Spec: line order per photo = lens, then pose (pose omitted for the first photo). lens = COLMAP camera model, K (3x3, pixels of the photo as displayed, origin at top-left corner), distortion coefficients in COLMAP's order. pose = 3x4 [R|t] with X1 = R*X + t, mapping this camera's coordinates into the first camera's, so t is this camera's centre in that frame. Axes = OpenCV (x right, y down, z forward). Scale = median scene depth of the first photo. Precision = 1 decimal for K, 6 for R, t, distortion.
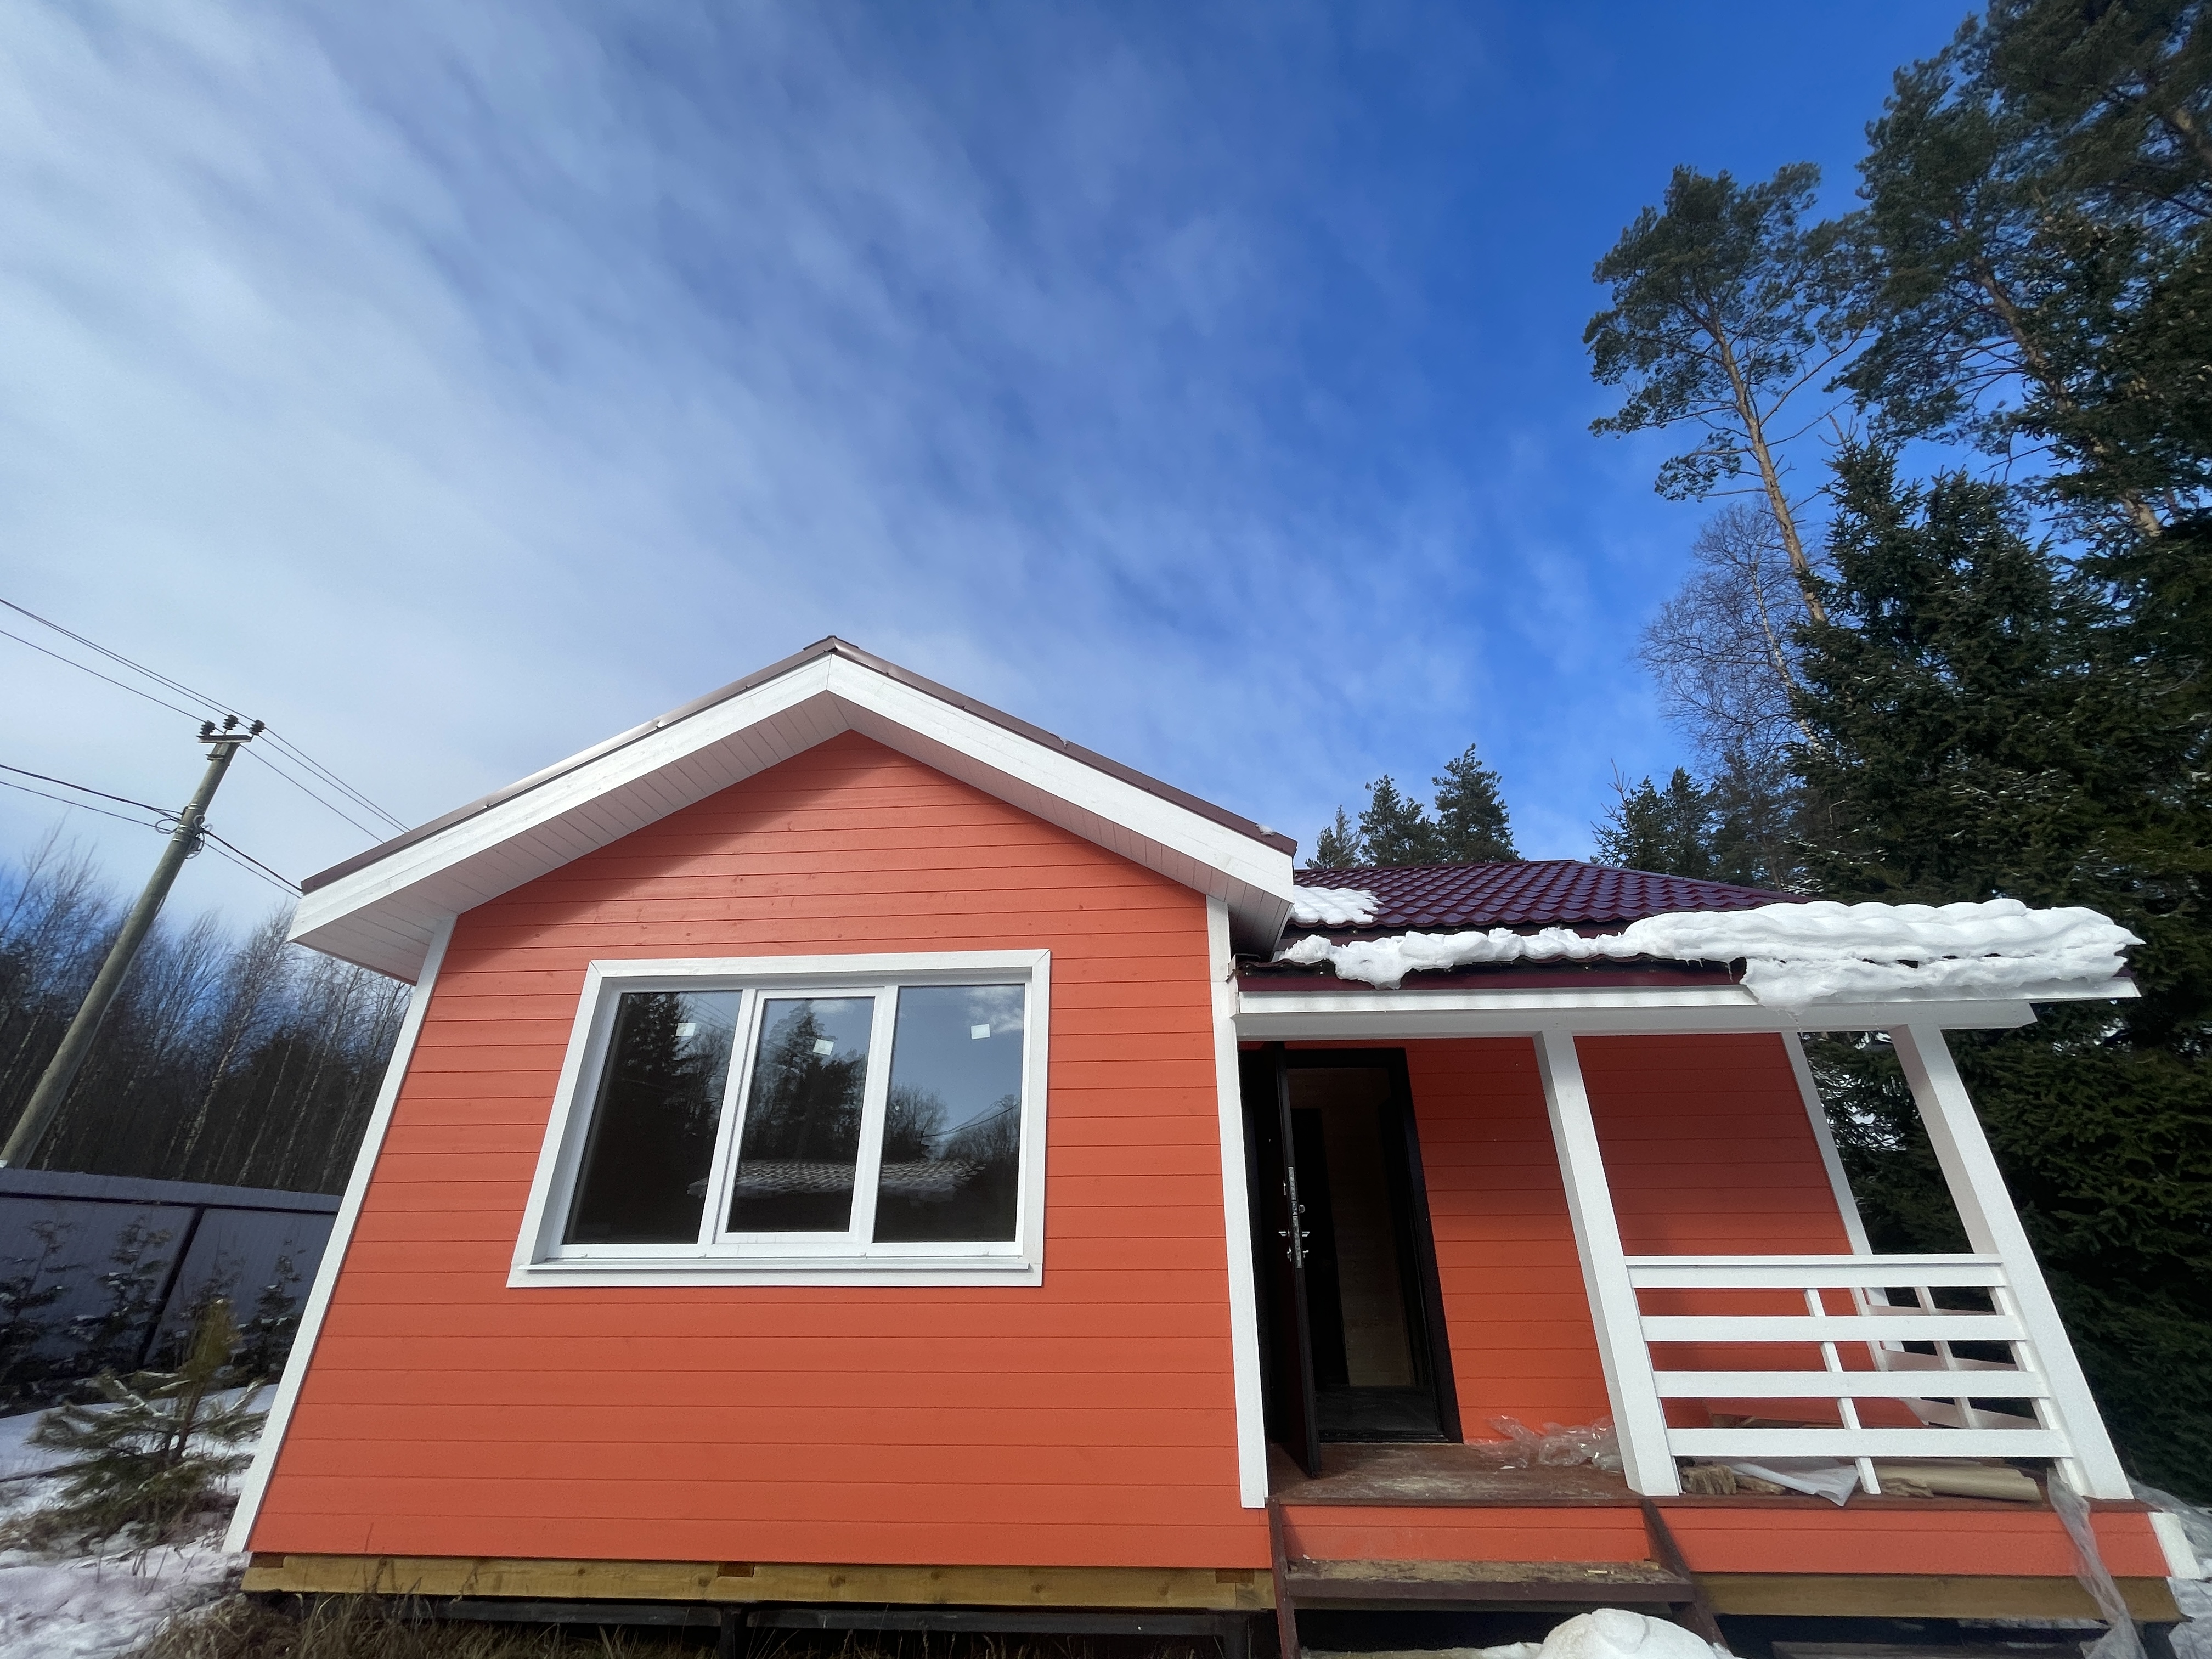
lens RADIAL K [[877.8, 0, 1118.4], [0, 877.8, 821.1], [0, 0, 1]] dist [-0.002601, 0.000076]
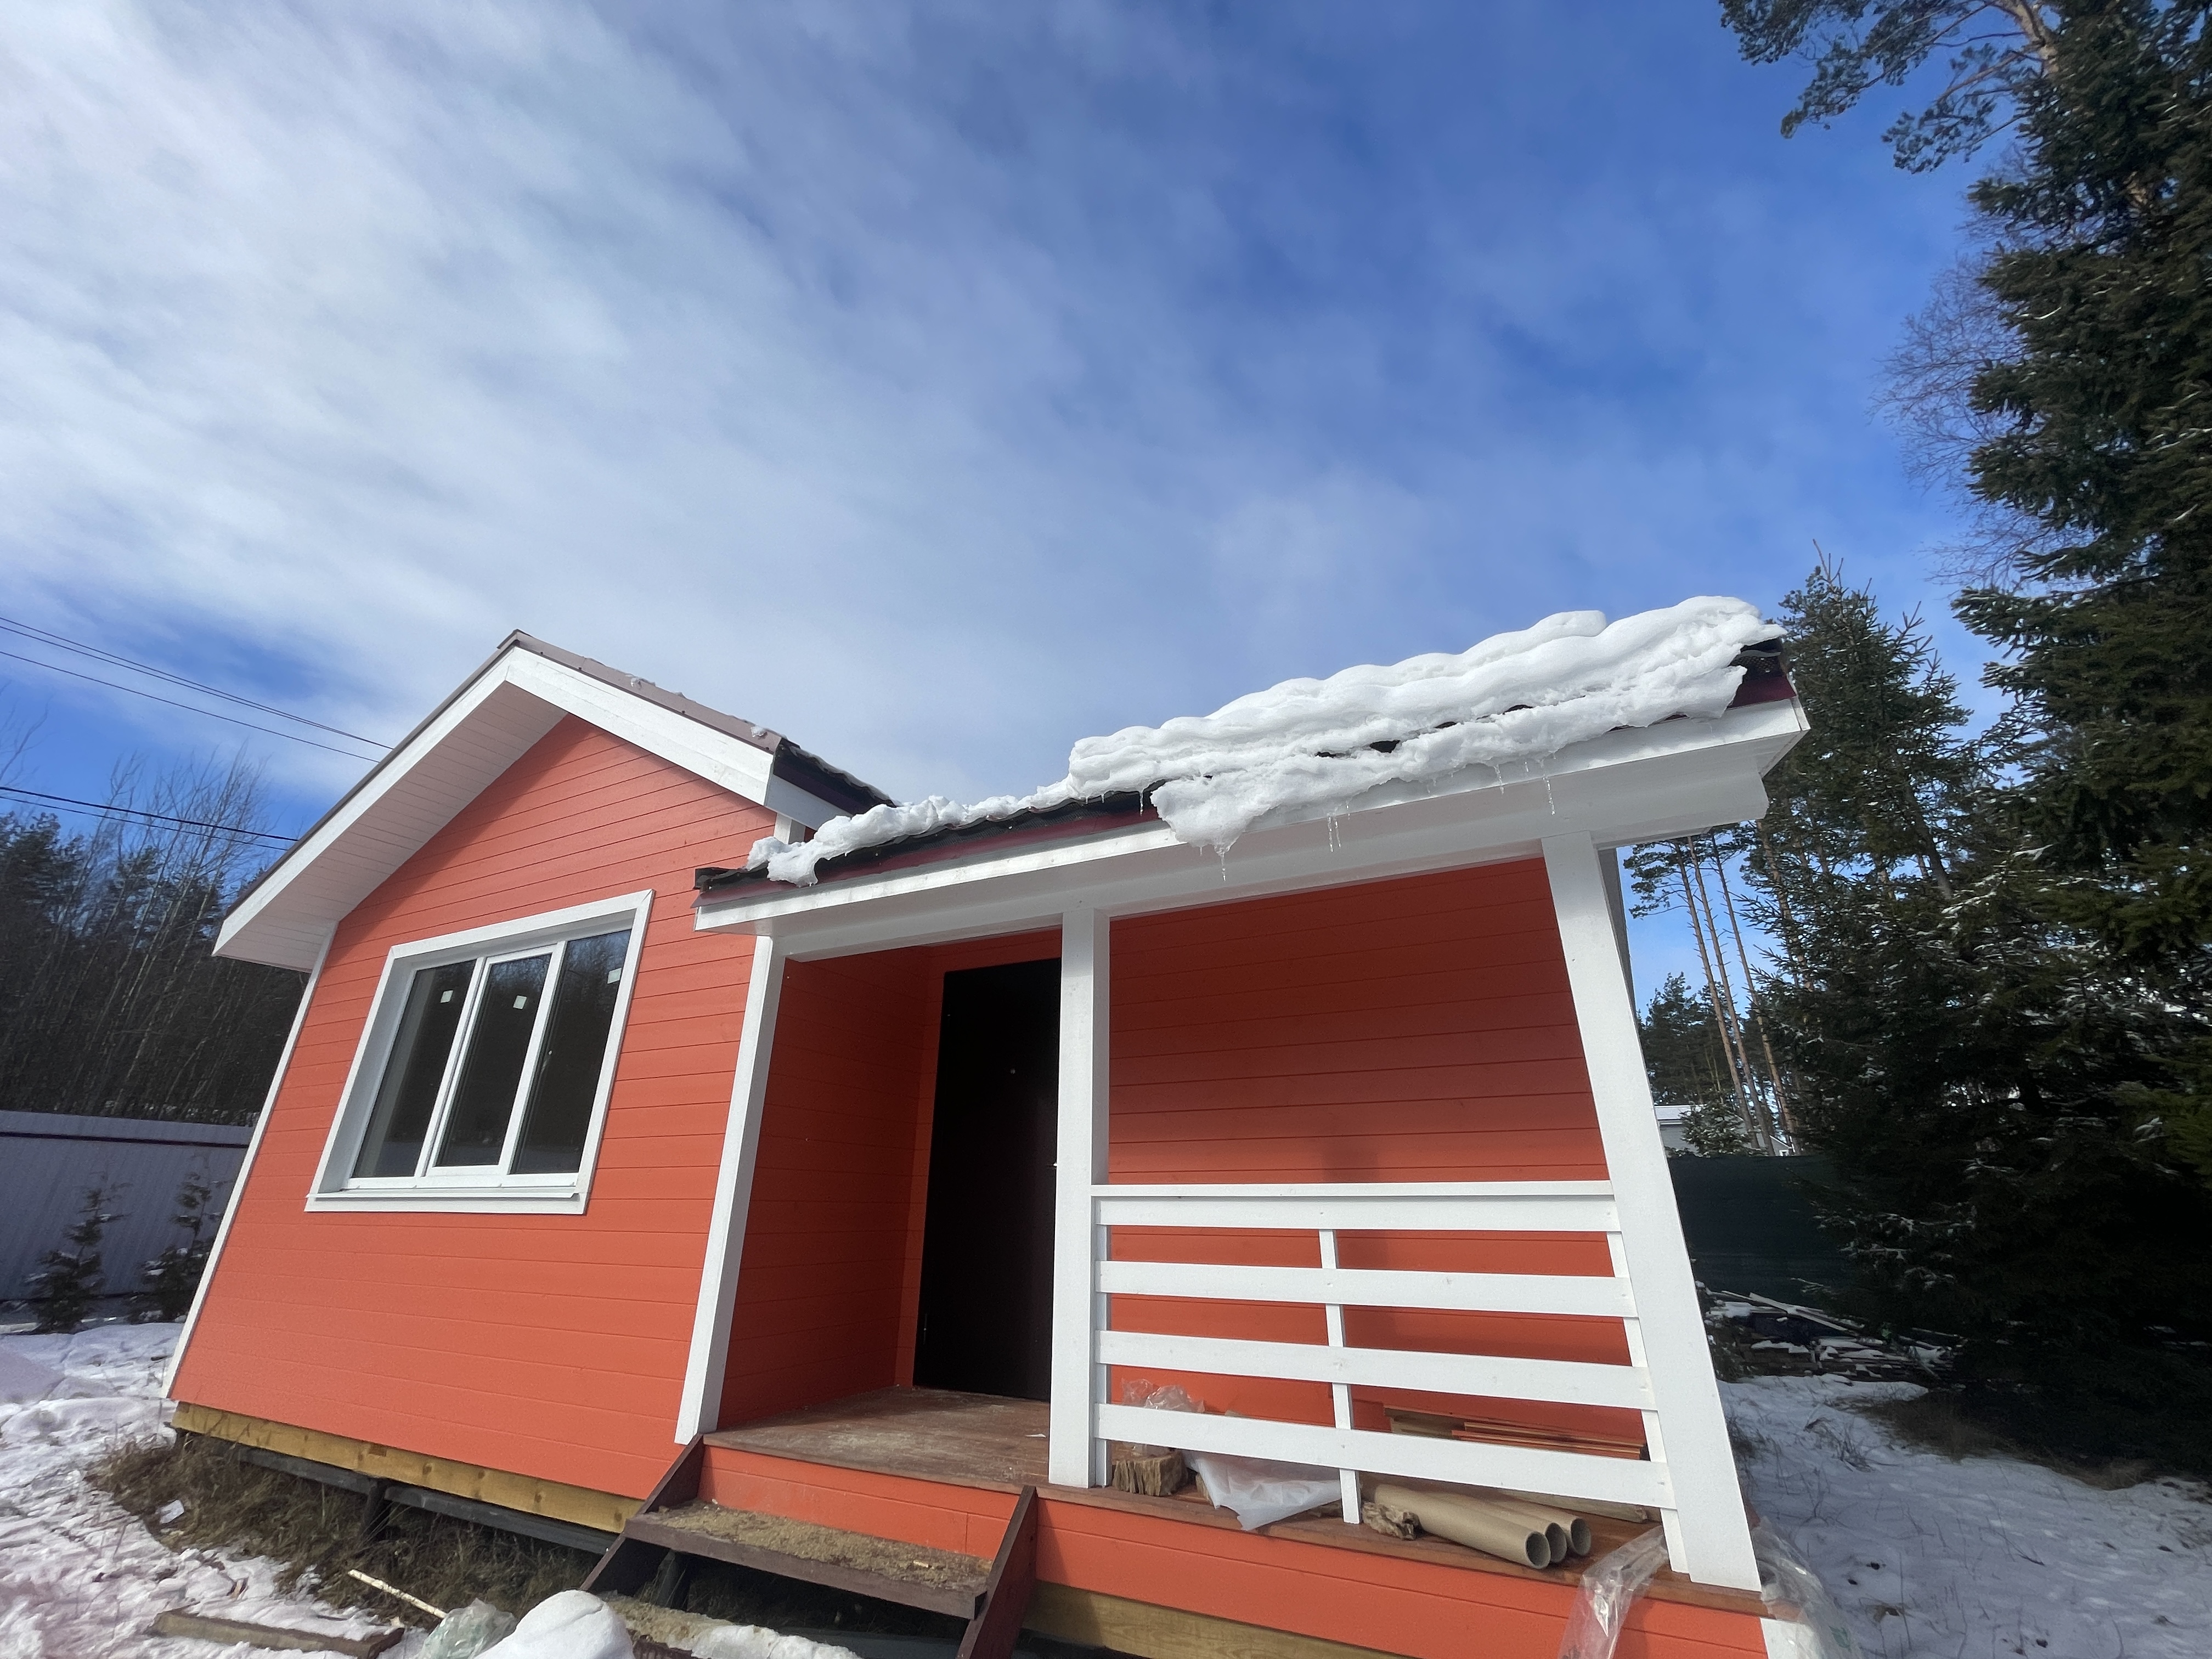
lens RADIAL K [[877.8, 0, 1118.4], [0, 877.8, 821.1], [0, 0, 1]] dist [-0.002601, 0.000076]
pose [[0.919573, -0.151349, -0.362601, 0.912734], [0.165891, 0.986102, 0.009109, 0.171717], [0.356183, -0.068529, 0.931900, 0.299725]]
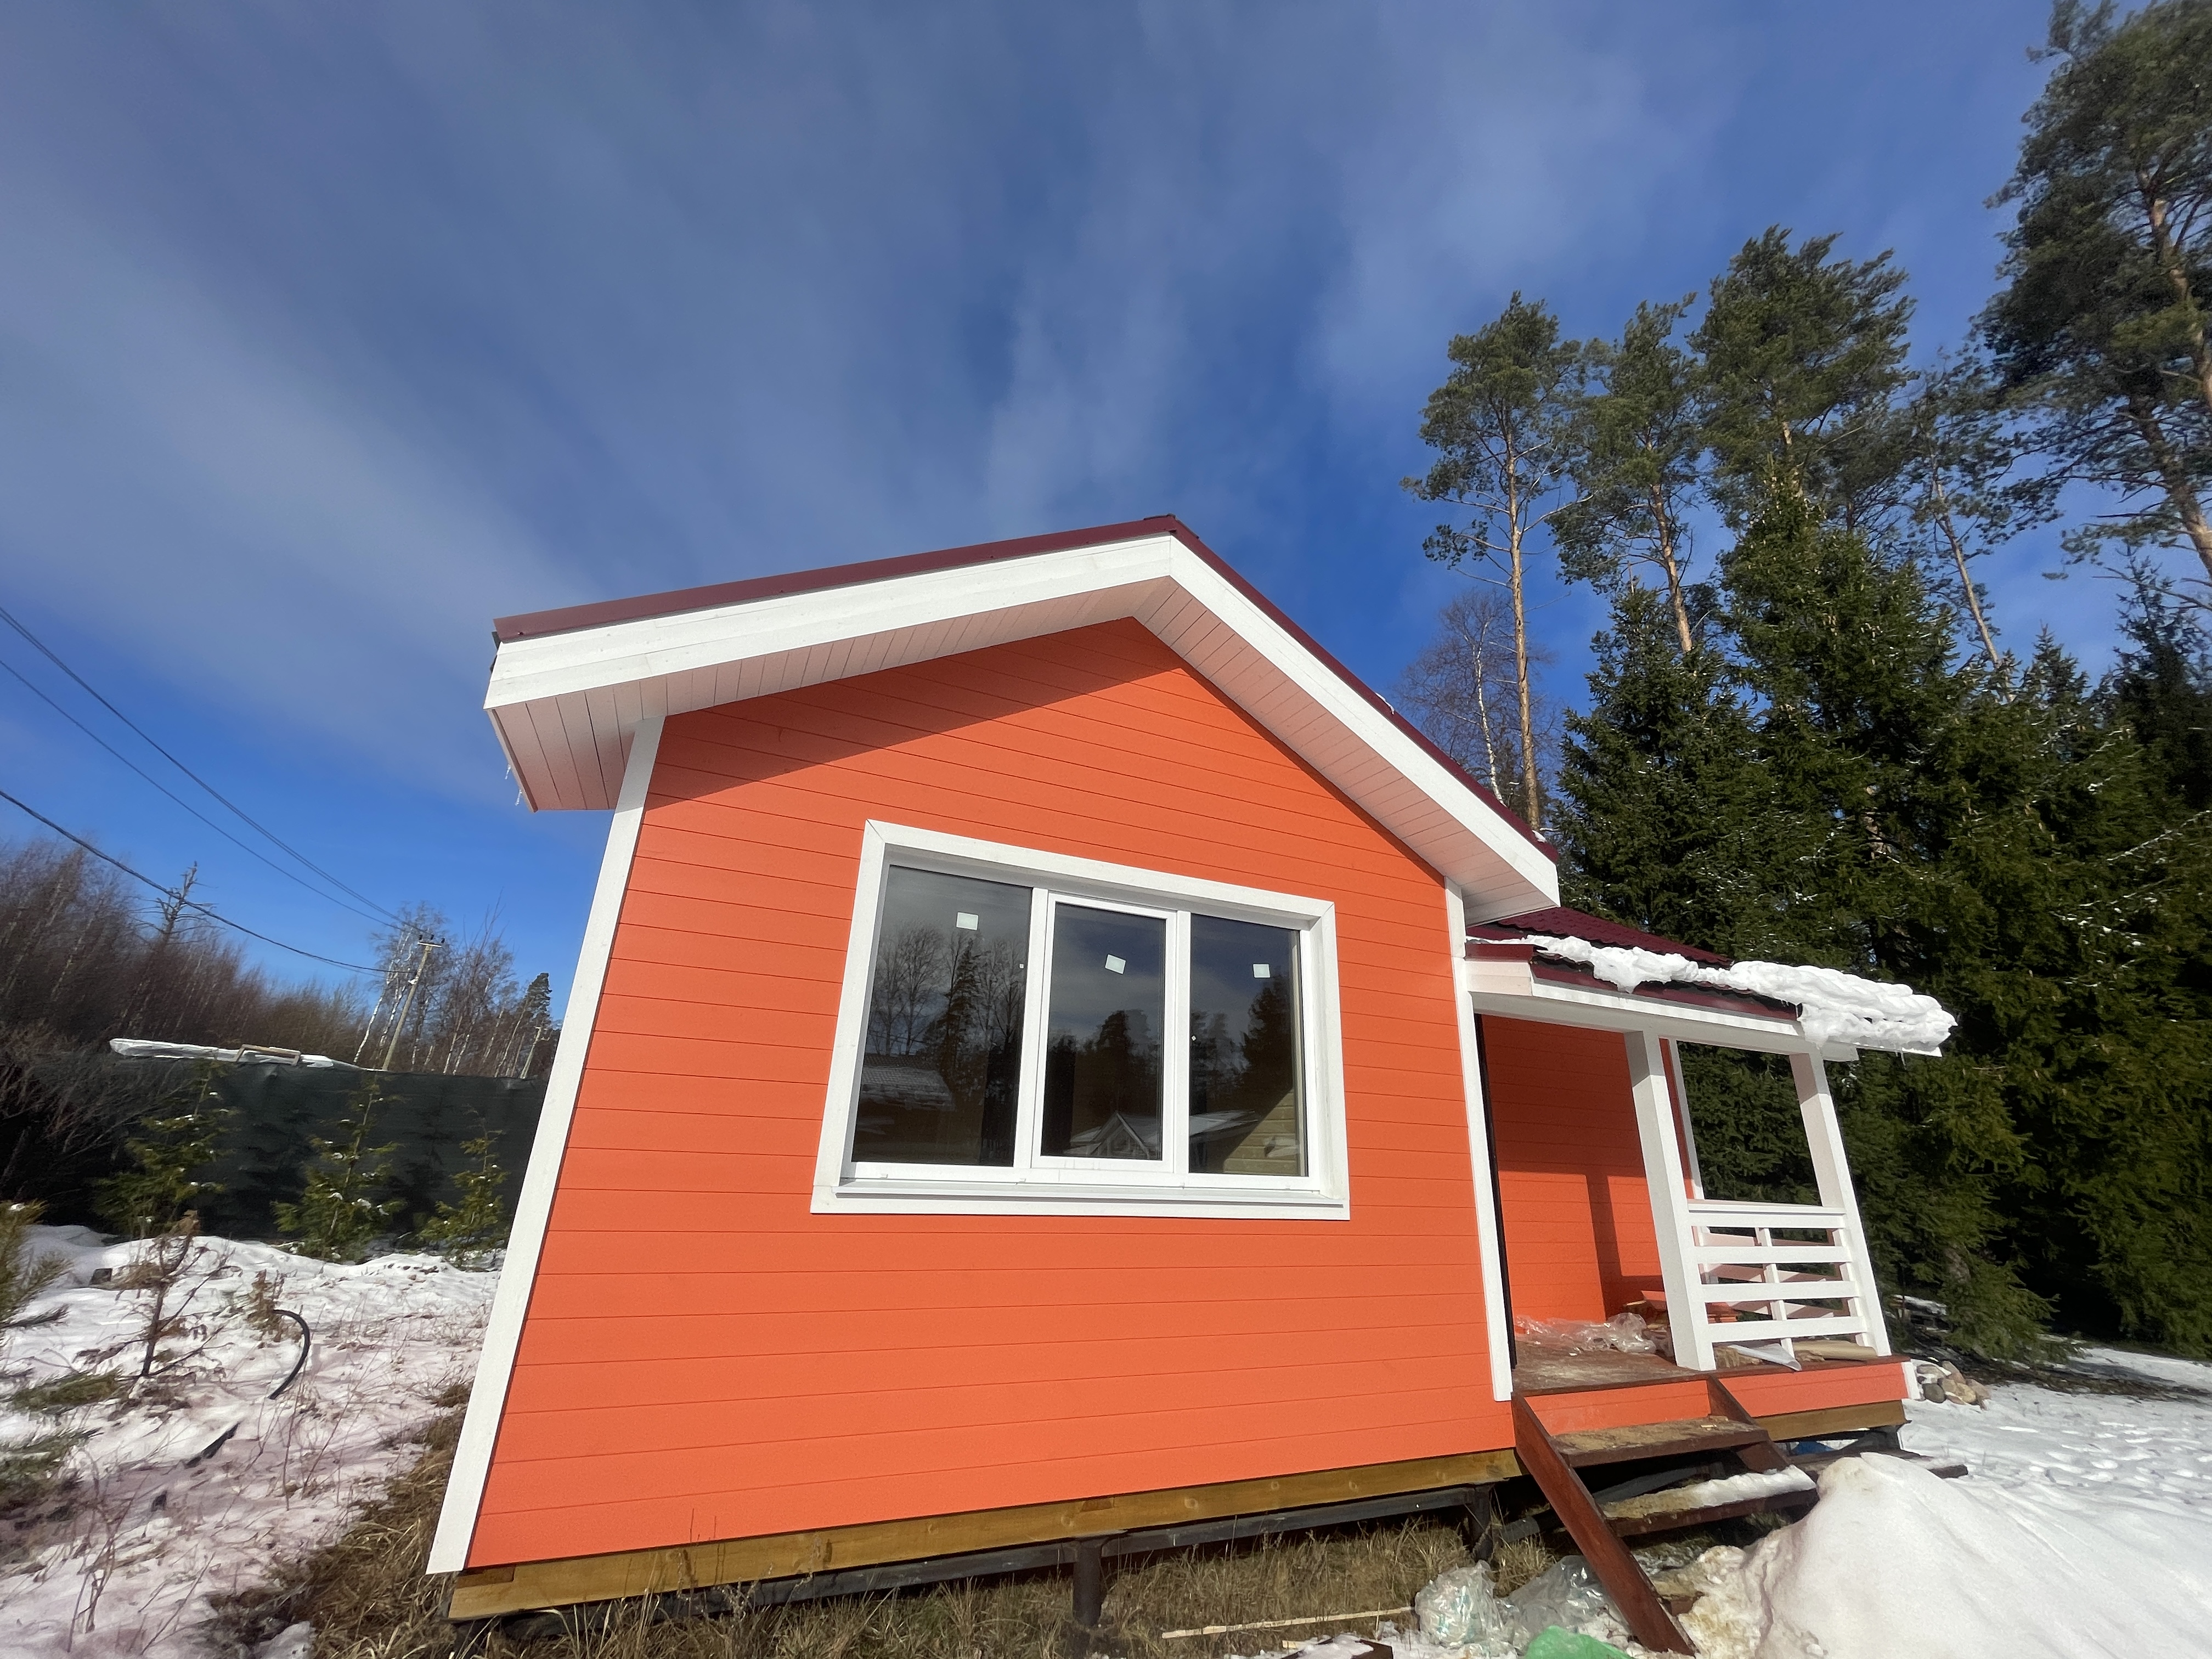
lens RADIAL K [[881.4, 0, 1107.9], [0, 881.4, 813.8], [0, 0, 1]] dist [-0.002552, 0.000204]
pose [[0.880963, 0.207017, 0.425499, -0.897740], [-0.249075, 0.967438, 0.045005, 0.074891], [-0.402327, -0.145629, 0.903839, 0.216488]]
